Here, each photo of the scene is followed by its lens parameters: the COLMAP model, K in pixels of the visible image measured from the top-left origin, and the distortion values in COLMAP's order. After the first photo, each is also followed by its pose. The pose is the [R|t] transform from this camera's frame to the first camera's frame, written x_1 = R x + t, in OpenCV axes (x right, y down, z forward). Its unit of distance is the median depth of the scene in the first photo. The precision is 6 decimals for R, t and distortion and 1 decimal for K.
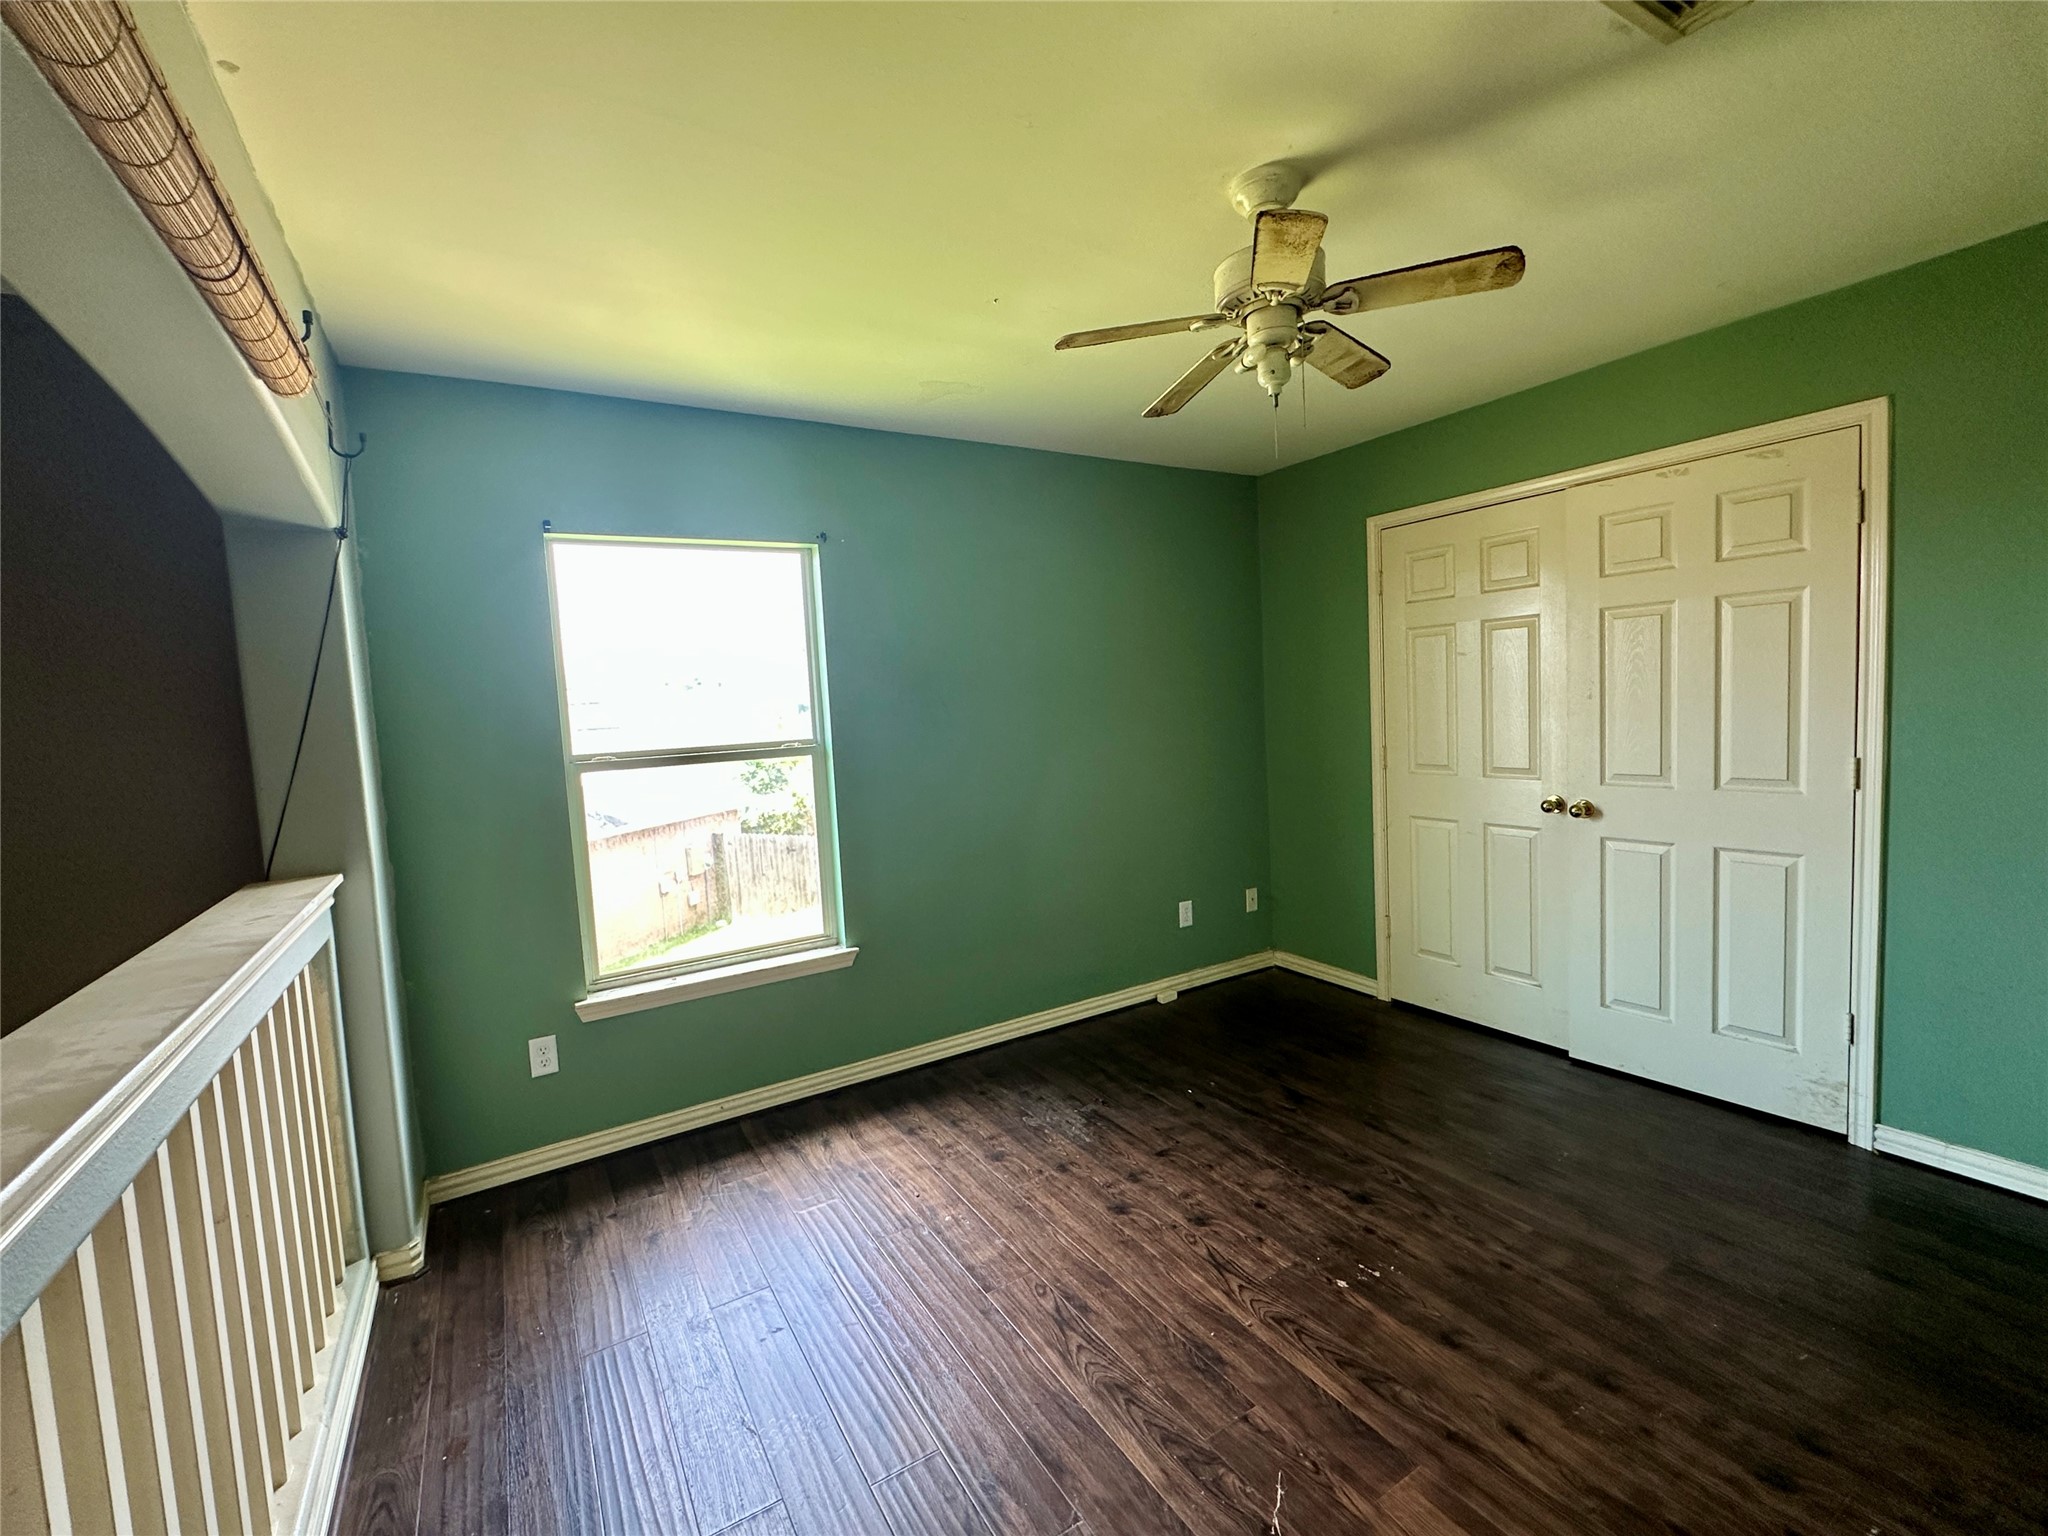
lens RADIAL K [[870.1, 0, 1021.7], [0, 870.1, 767.7], [0, 0, 1]] dist [-0.002794, -0.000041]
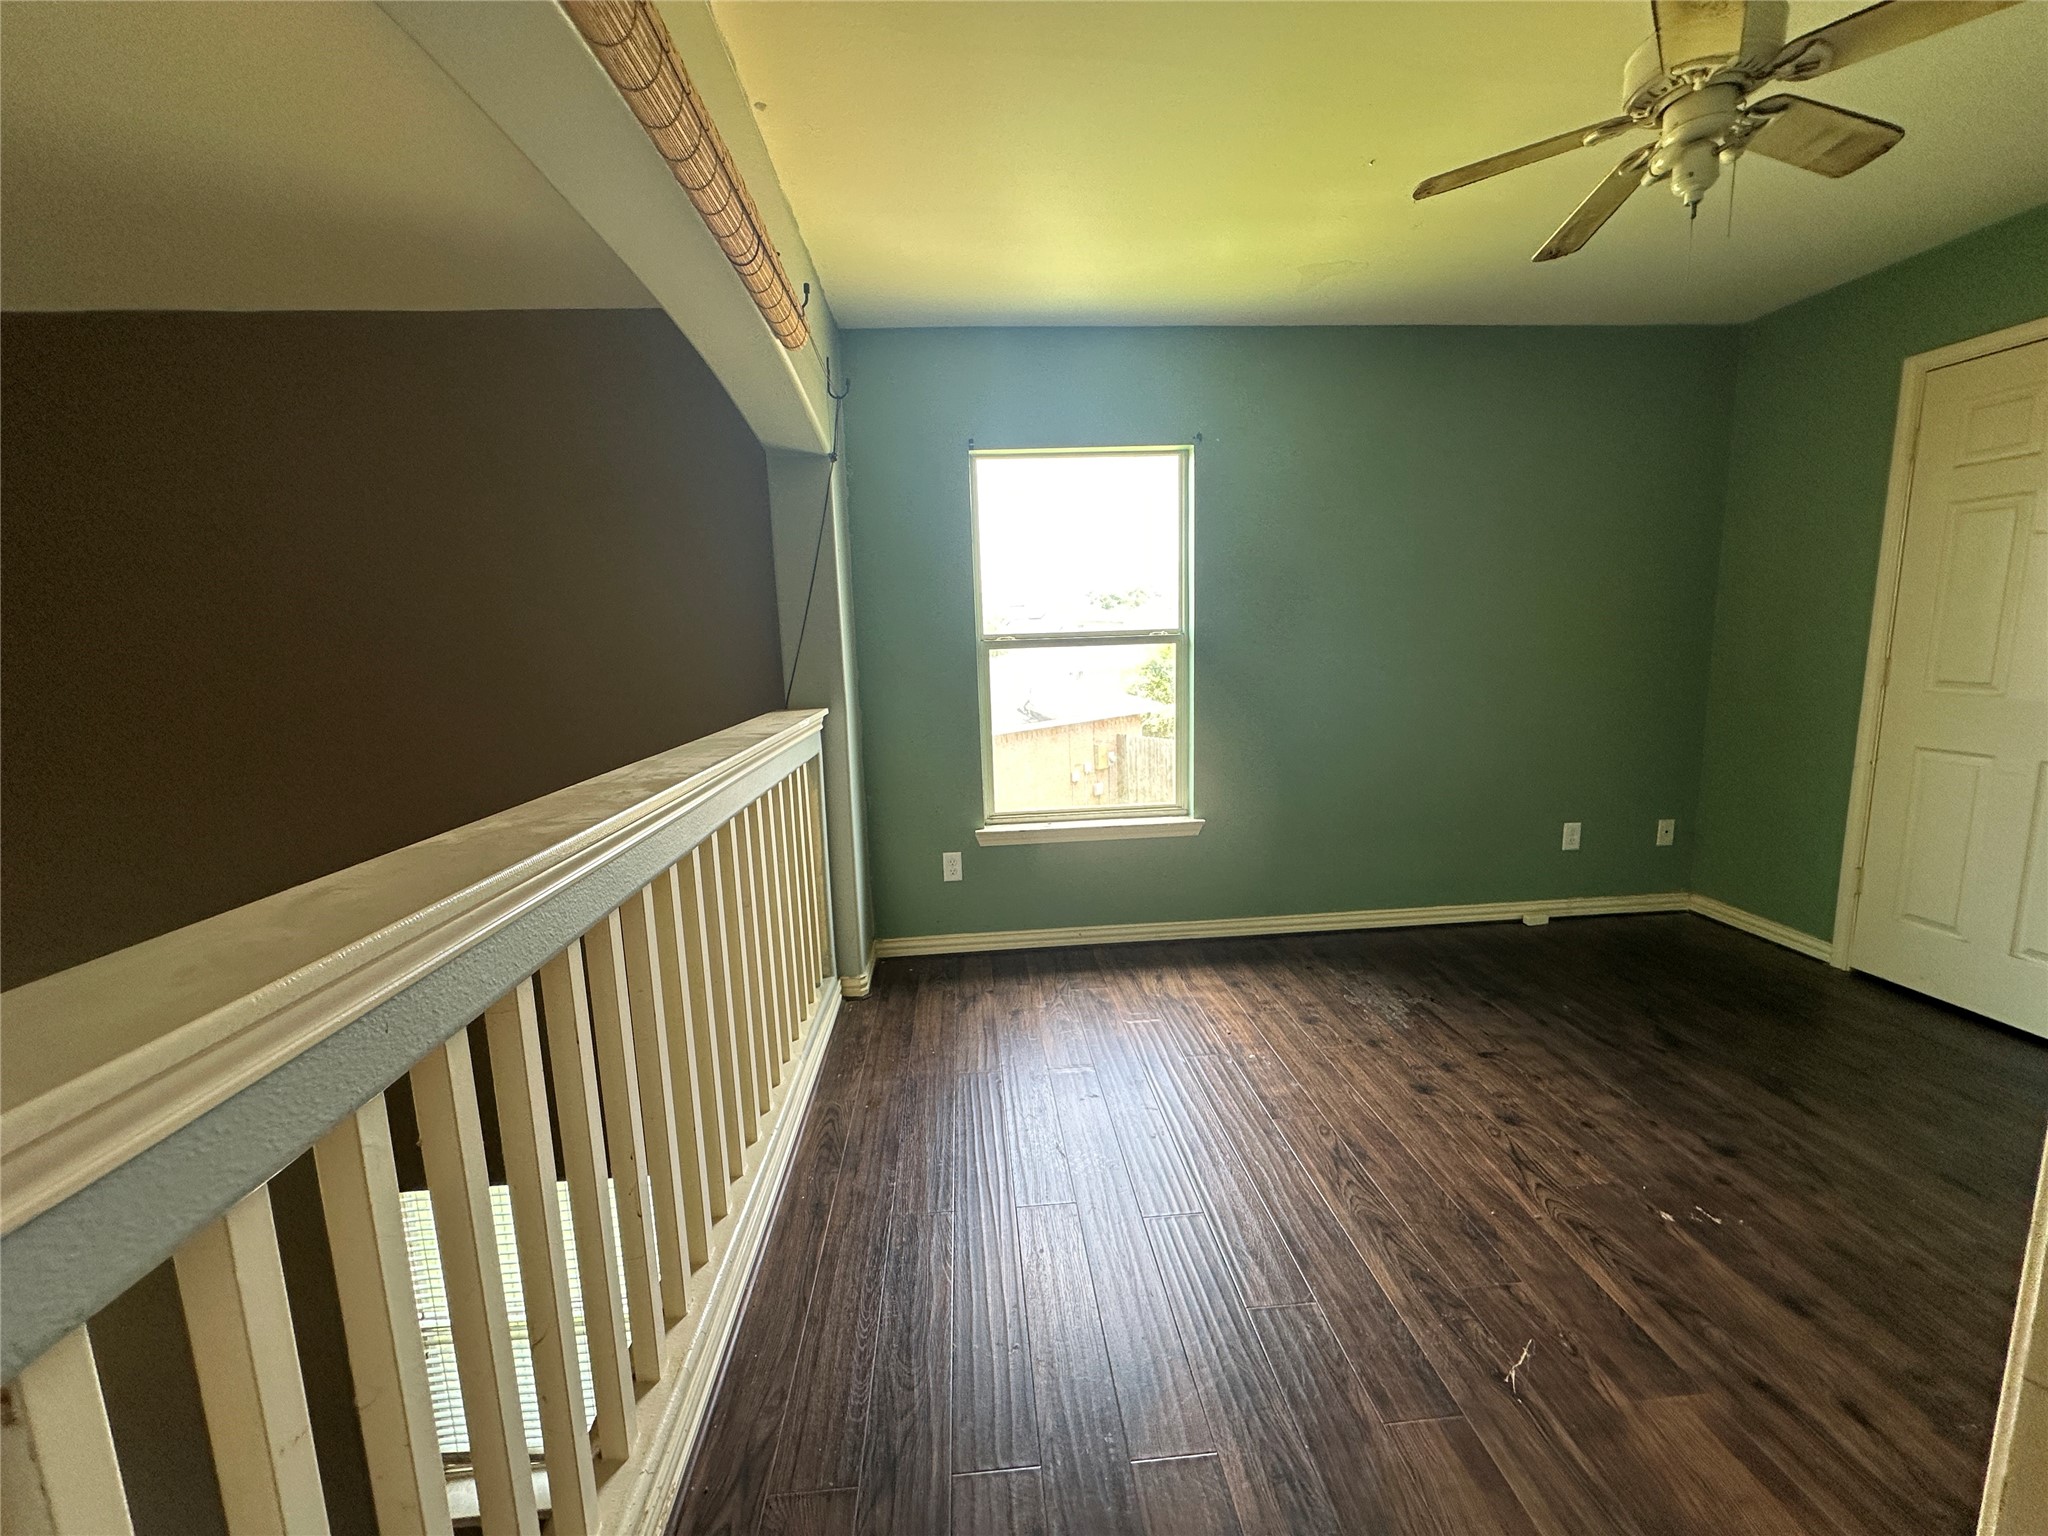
lens RADIAL K [[821.9, 0, 1021.8], [0, 821.9, 767.1], [0, 0, 1]] dist [-0.005377, 0.000808]
pose [[0.890973, 0.093828, -0.444256, 0.090285], [-0.049262, 0.992616, 0.110845, 0.051455], [0.451376, -0.076875, 0.889017, -0.042971]]
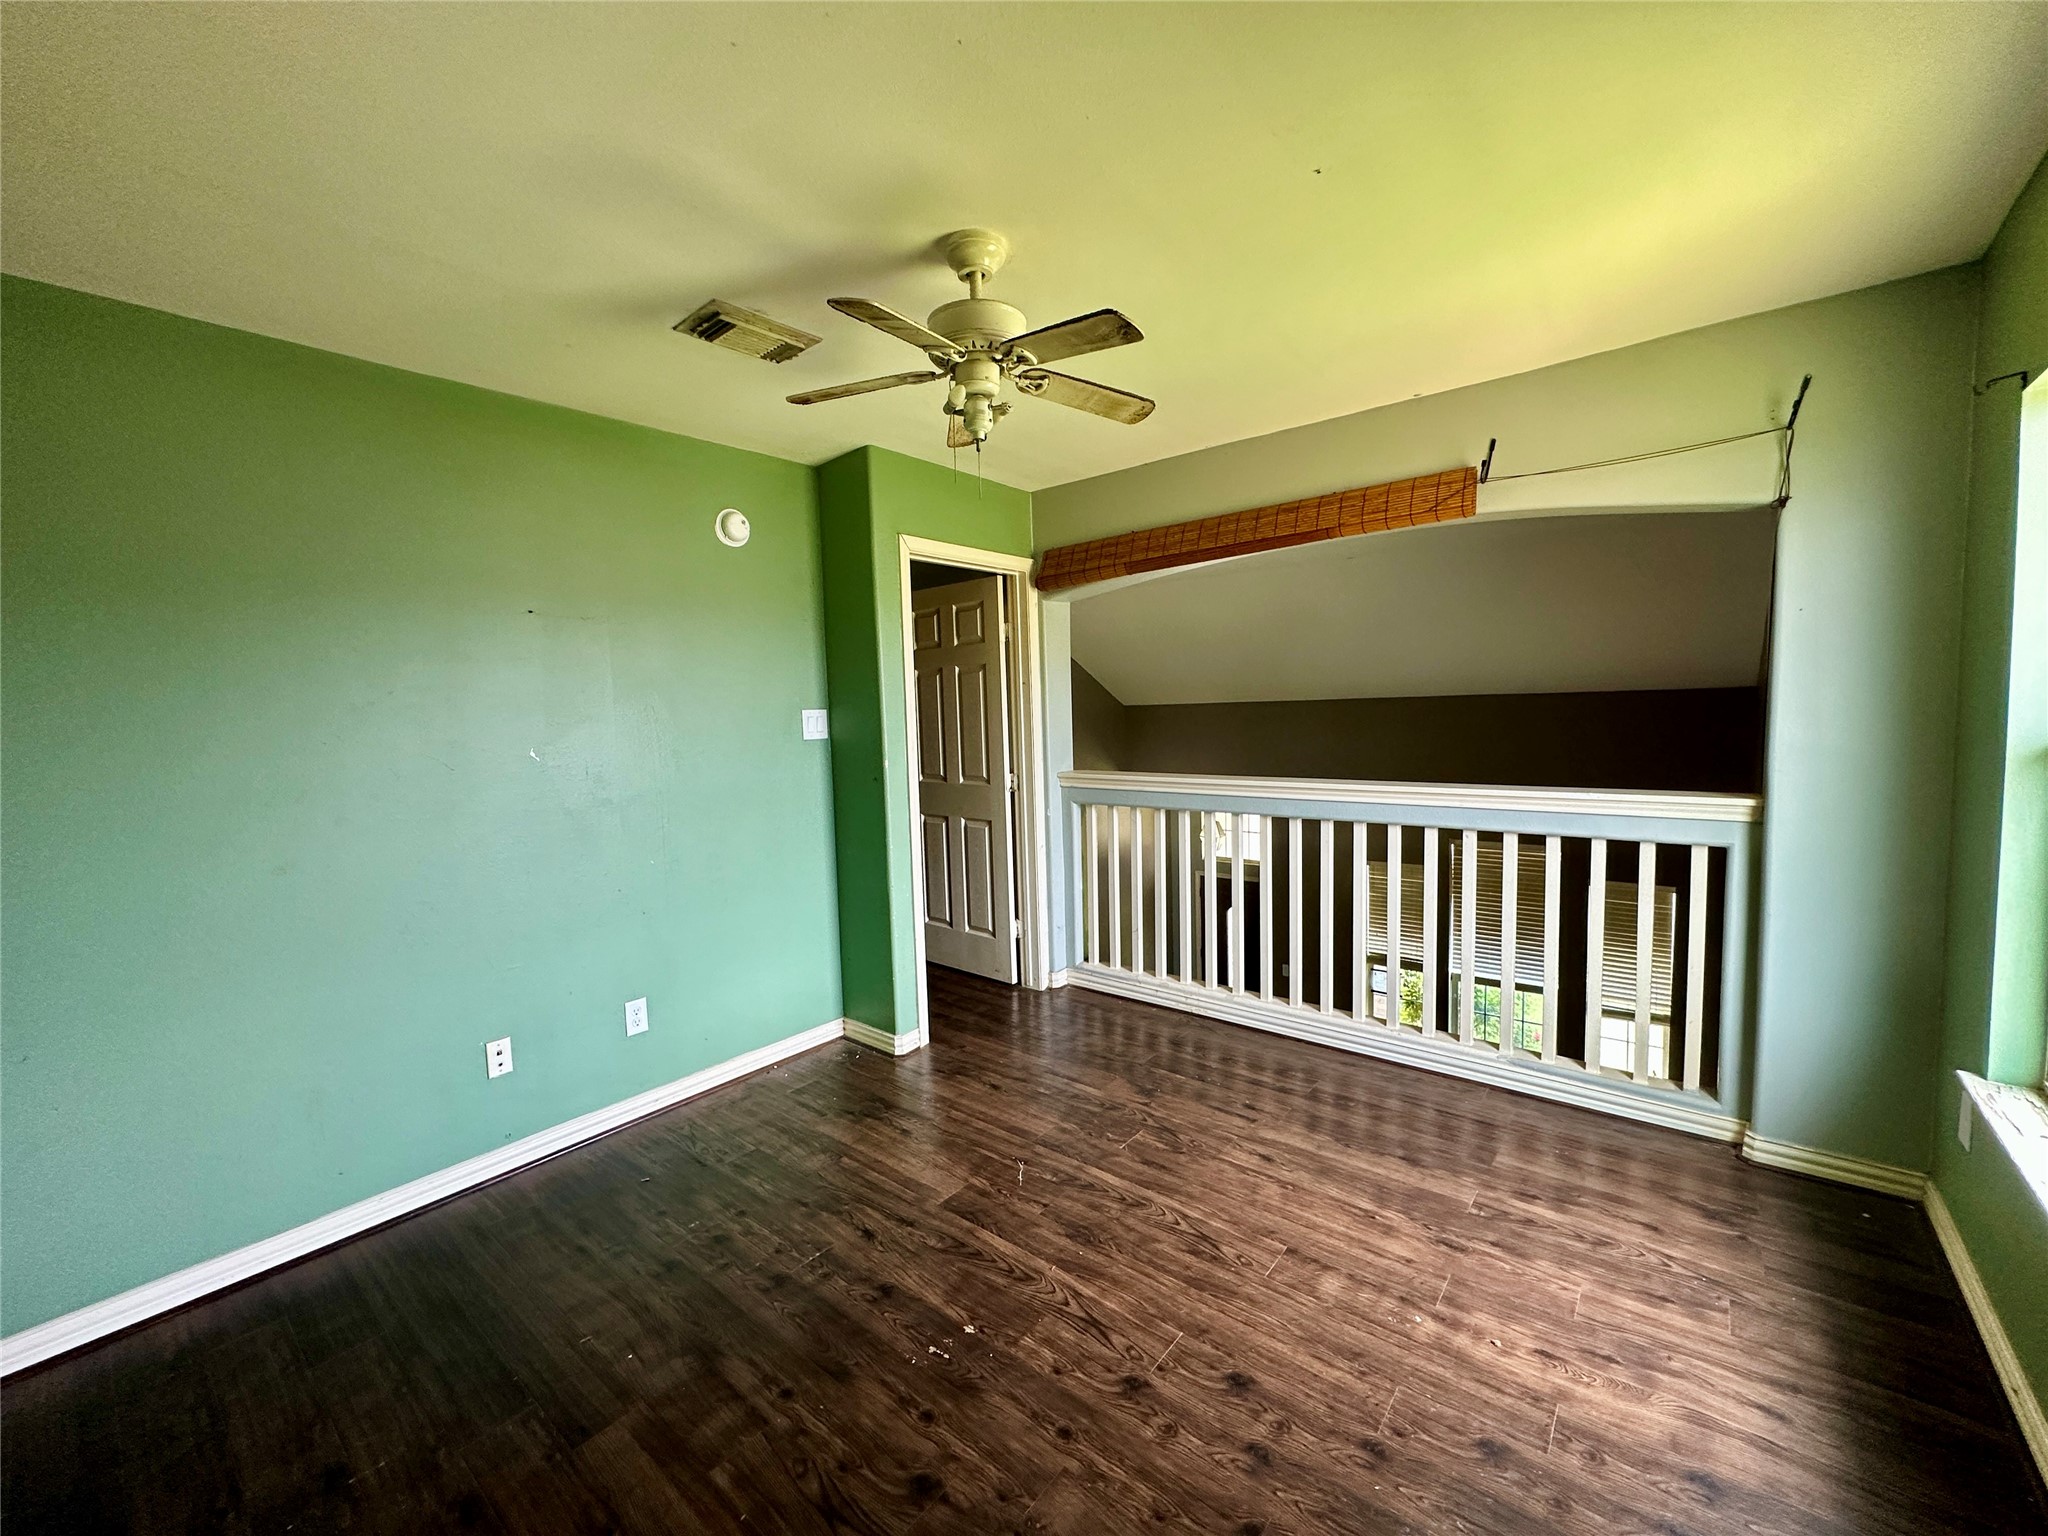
lens RADIAL K [[821.9, 0, 1012.4], [0, 821.9, 760.4], [0, 0, 1]] dist [-0.005377, 0.000808]
pose [[-0.945904, 0.101885, -0.308034, 0.492274], [0.056547, 0.986653, 0.152704, -0.153639], [0.319481, 0.127025, -0.939040, 1.634150]]
